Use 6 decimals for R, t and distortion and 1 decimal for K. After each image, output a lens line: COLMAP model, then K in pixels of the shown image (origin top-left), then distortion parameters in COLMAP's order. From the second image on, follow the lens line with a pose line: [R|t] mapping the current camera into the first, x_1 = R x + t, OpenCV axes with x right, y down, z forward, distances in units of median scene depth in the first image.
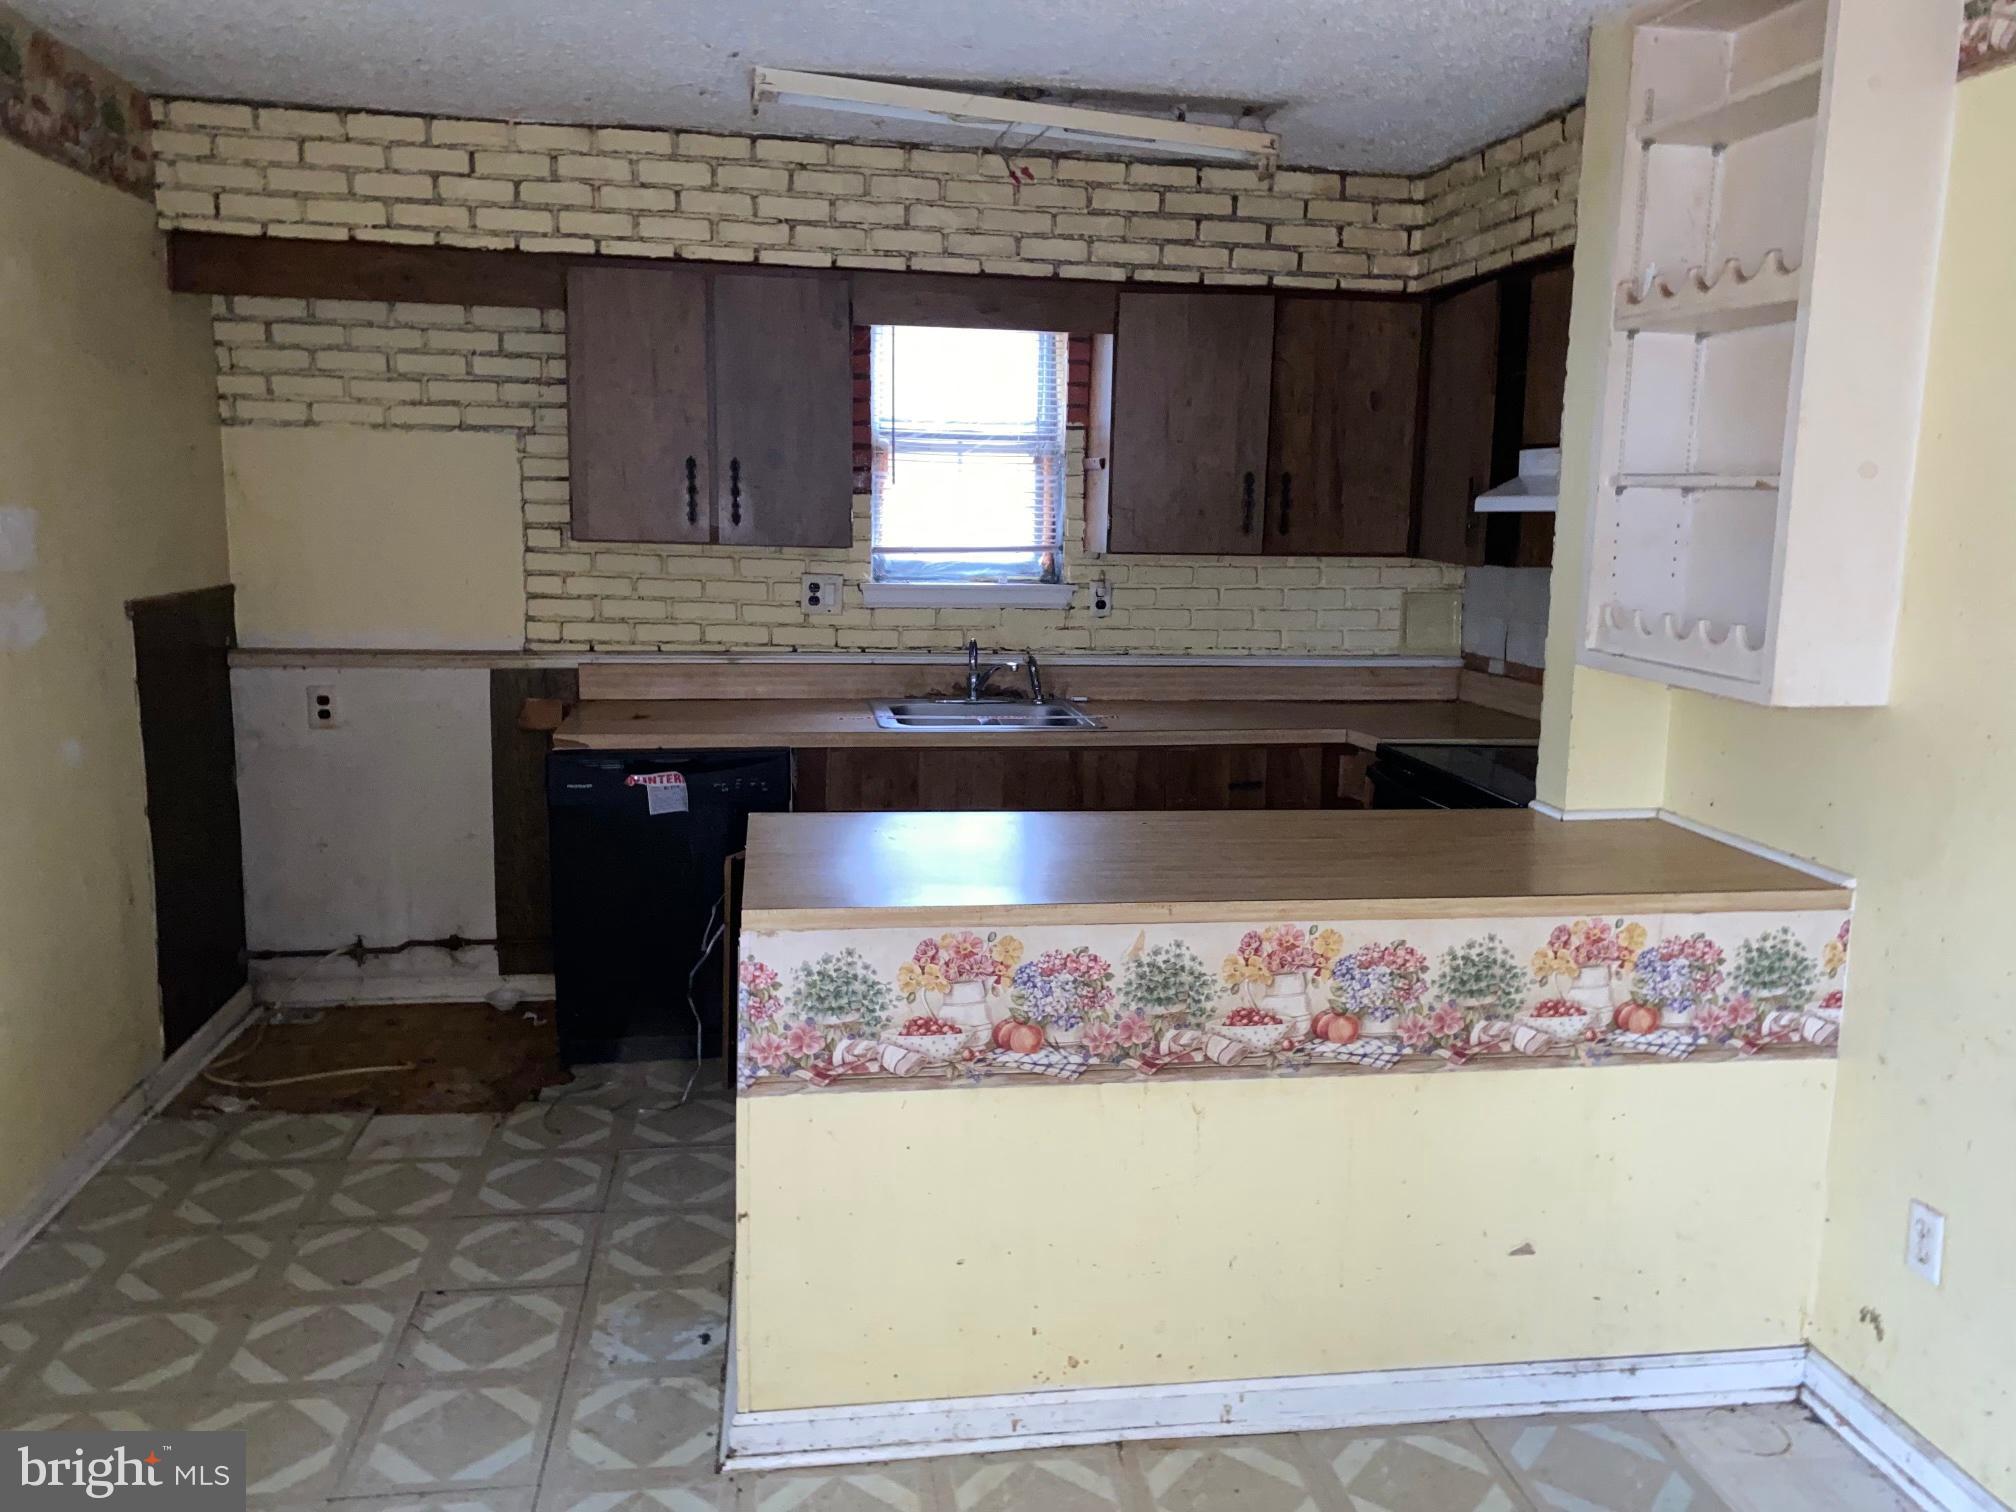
lens RADIAL K [[1535.8, 0, 996.1], [0, 1535.8, 755.7], [0, 0, 1]] dist [0.044482, -0.045117]
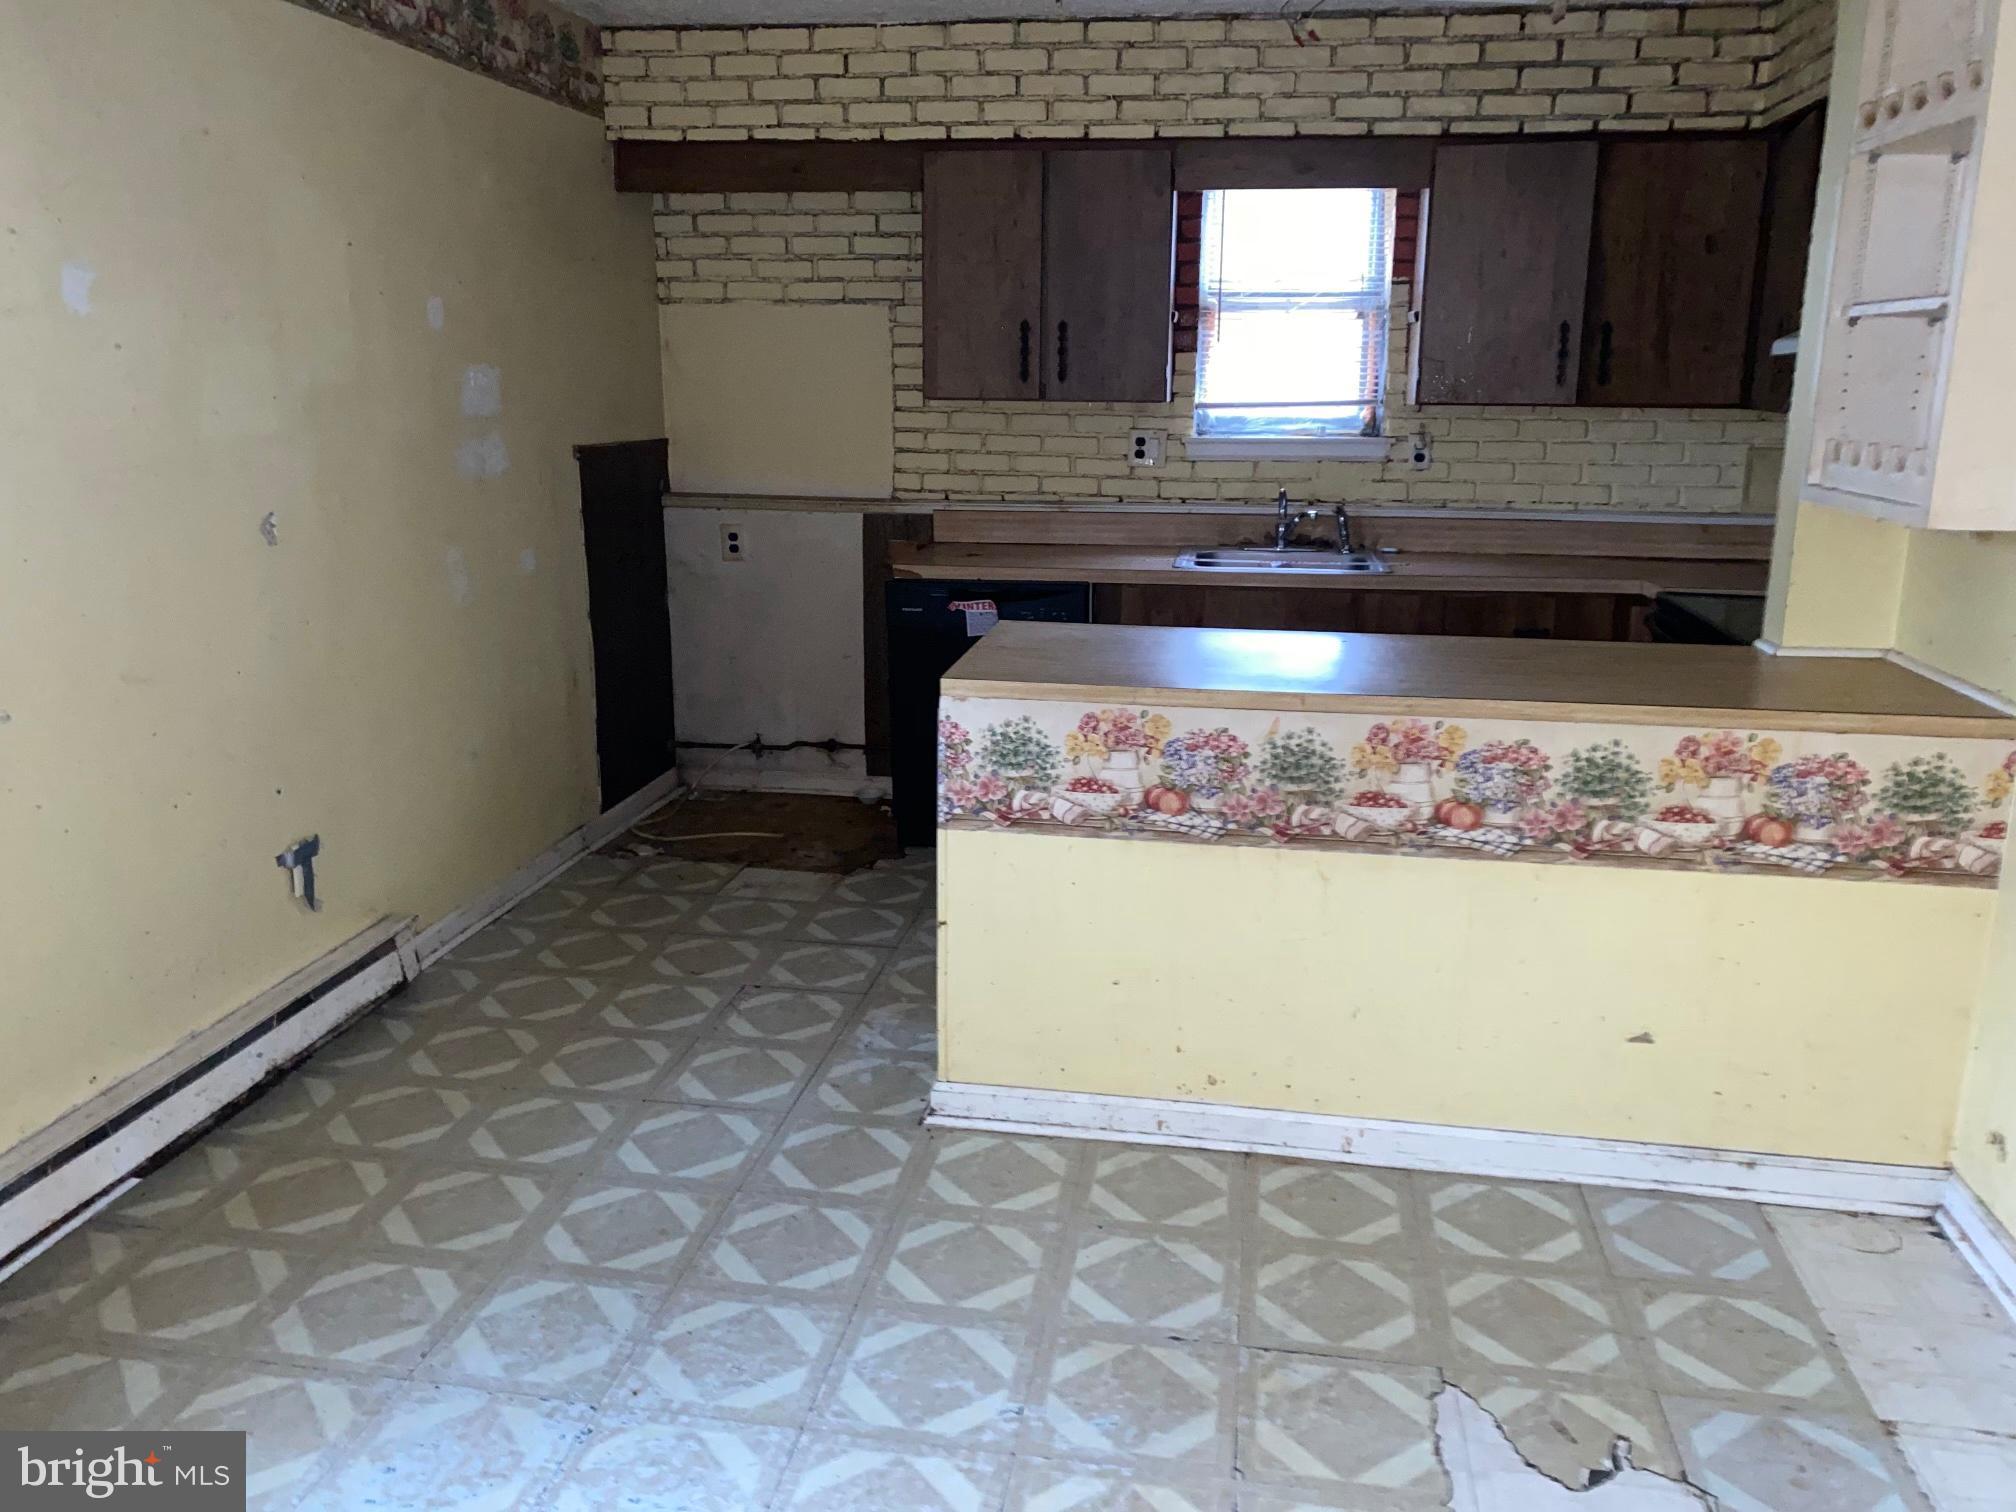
lens RADIAL K [[1527.2, 0, 1008.0], [0, 1527.2, 756.0], [0, 0, 1]] dist [0.085437, -0.141597]
pose [[0.953619, 0.060196, -0.294936, 0.145245], [-0.038786, 0.996205, 0.077919, 0.036697], [0.298507, -0.062865, 0.952335, -0.094516]]
